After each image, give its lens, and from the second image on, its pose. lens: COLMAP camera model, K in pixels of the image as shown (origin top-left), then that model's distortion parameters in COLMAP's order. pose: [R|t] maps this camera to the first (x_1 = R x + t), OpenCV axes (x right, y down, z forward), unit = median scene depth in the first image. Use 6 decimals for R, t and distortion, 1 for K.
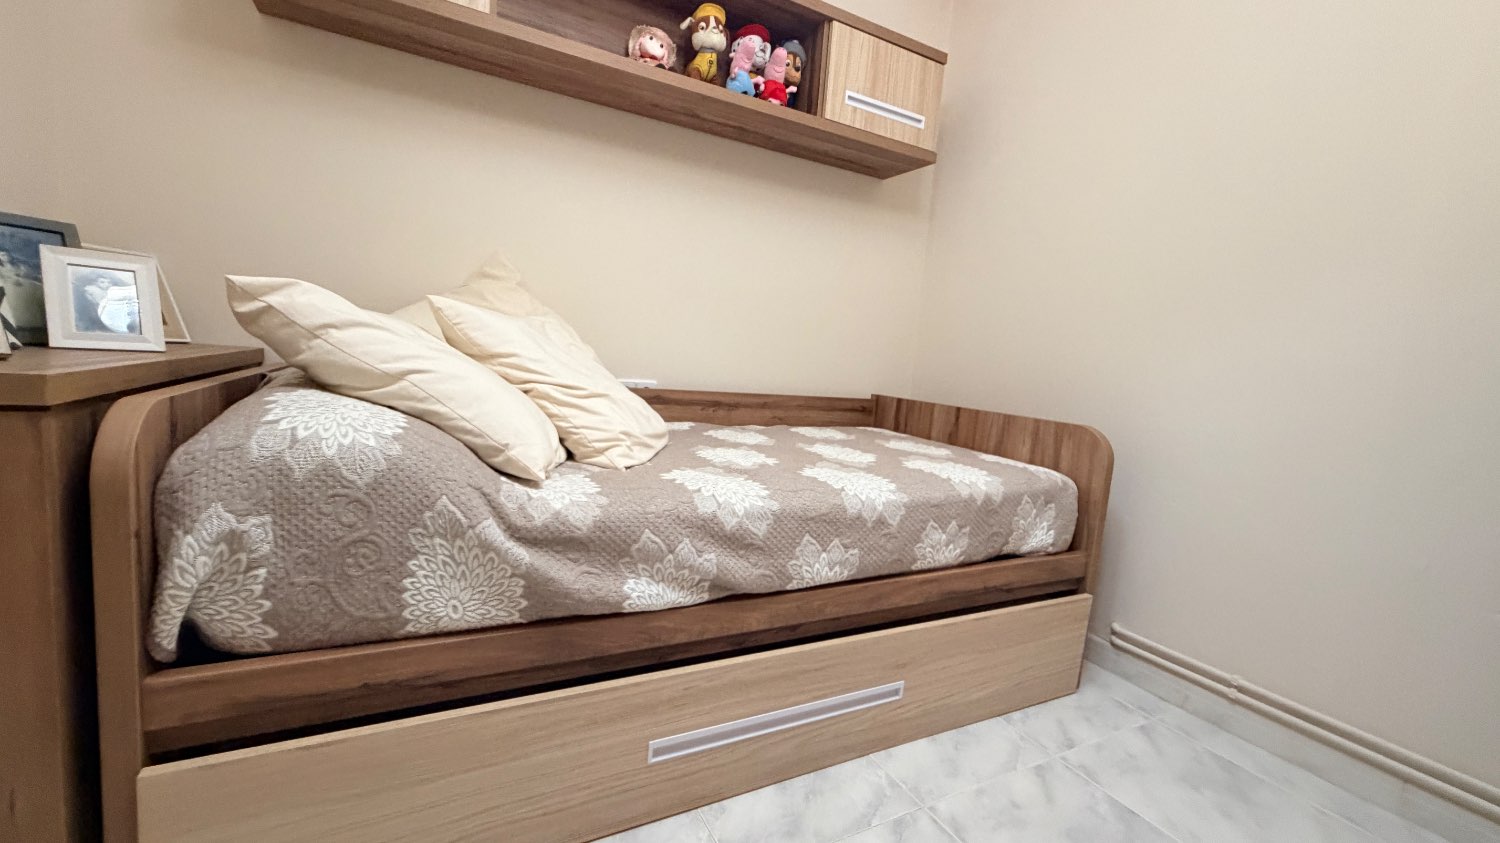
lens RADIAL K [[597.9, 0, 744.4], [0, 597.9, 425.4], [0, 0, 1]] dist [0.000641, 0.000618]
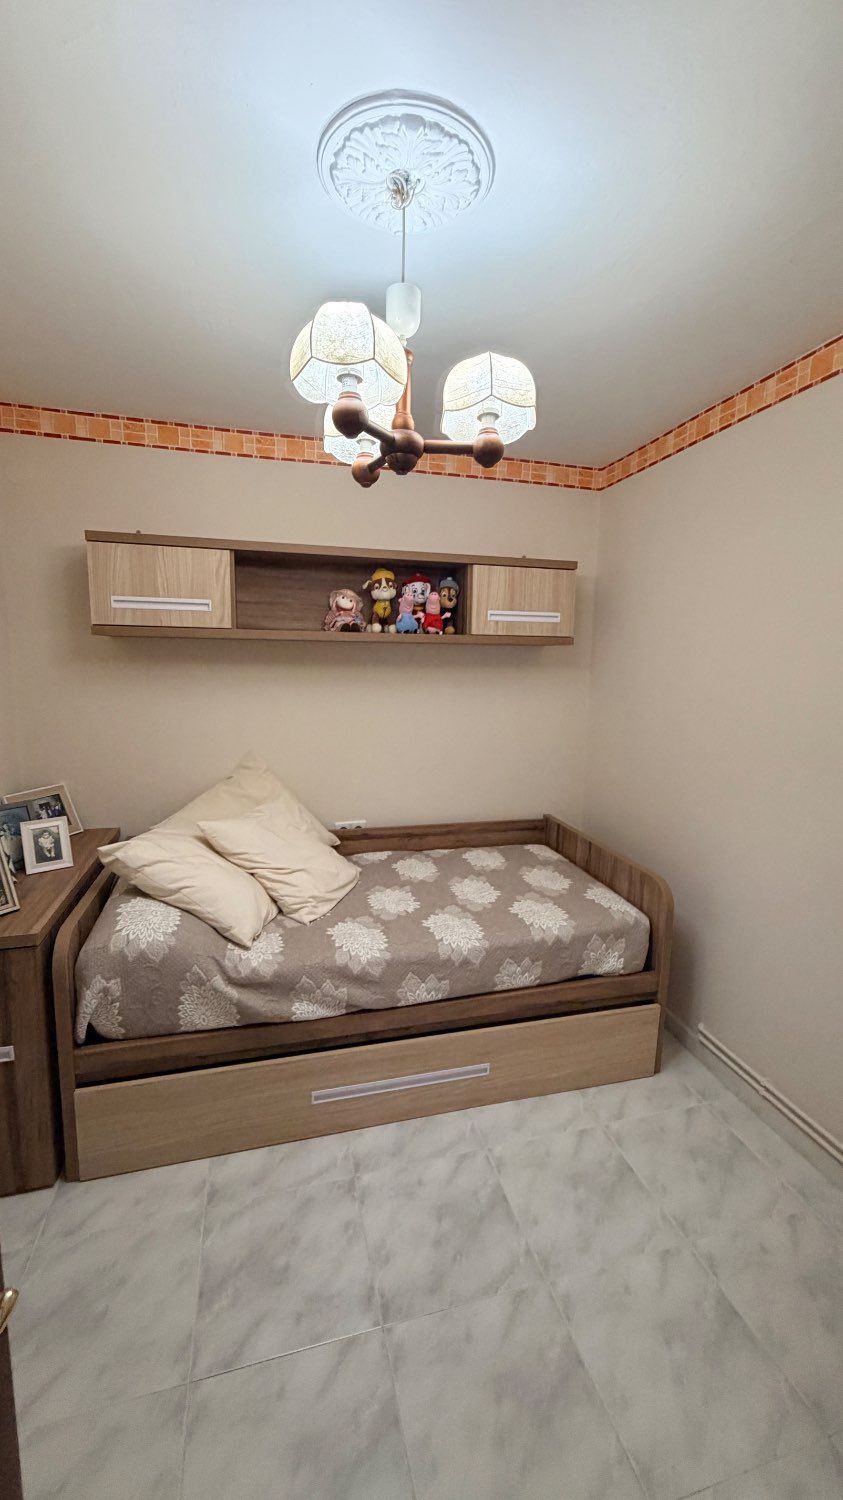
lens RADIAL K [[597.9, 0, 423.5], [0, 597.9, 748.9], [0, 0, 1]] dist [0.000641, 0.000618]
pose [[0.974091, -0.025846, -0.224676, 0.549461], [0.030791, 0.999354, 0.018533, -0.478832], [0.224052, -0.024971, 0.974257, -0.587361]]
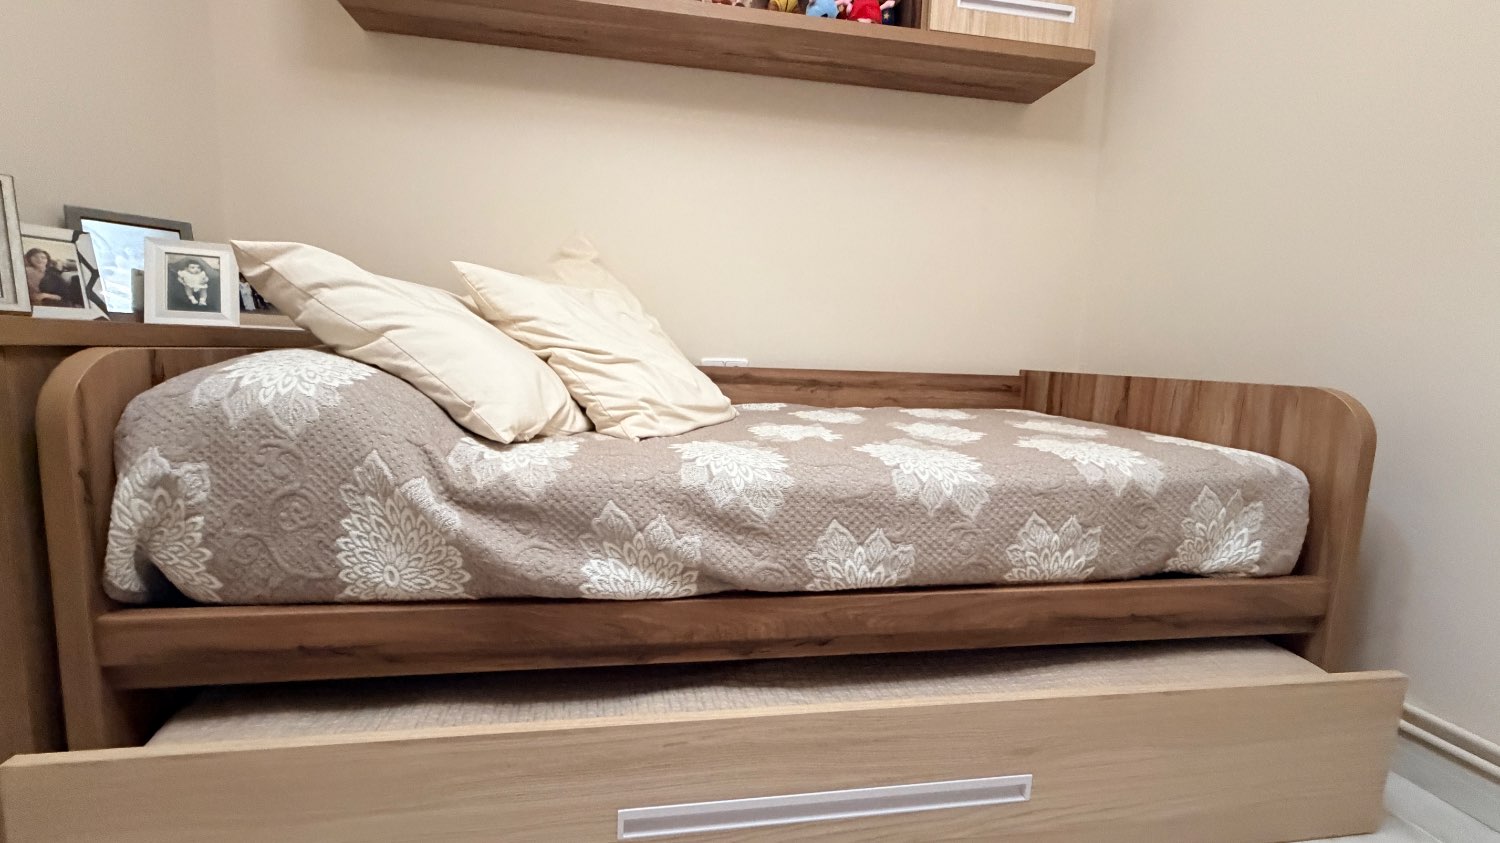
lens RADIAL K [[597.9, 0, 744.4], [0, 597.9, 425.4], [0, 0, 1]] dist [0.000641, 0.000618]
pose [[0.947092, -0.008330, -0.320855, 0.257268], [0.003510, 0.999872, -0.015596, 0.074749], [0.320944, 0.013645, 0.947000, 0.242835]]
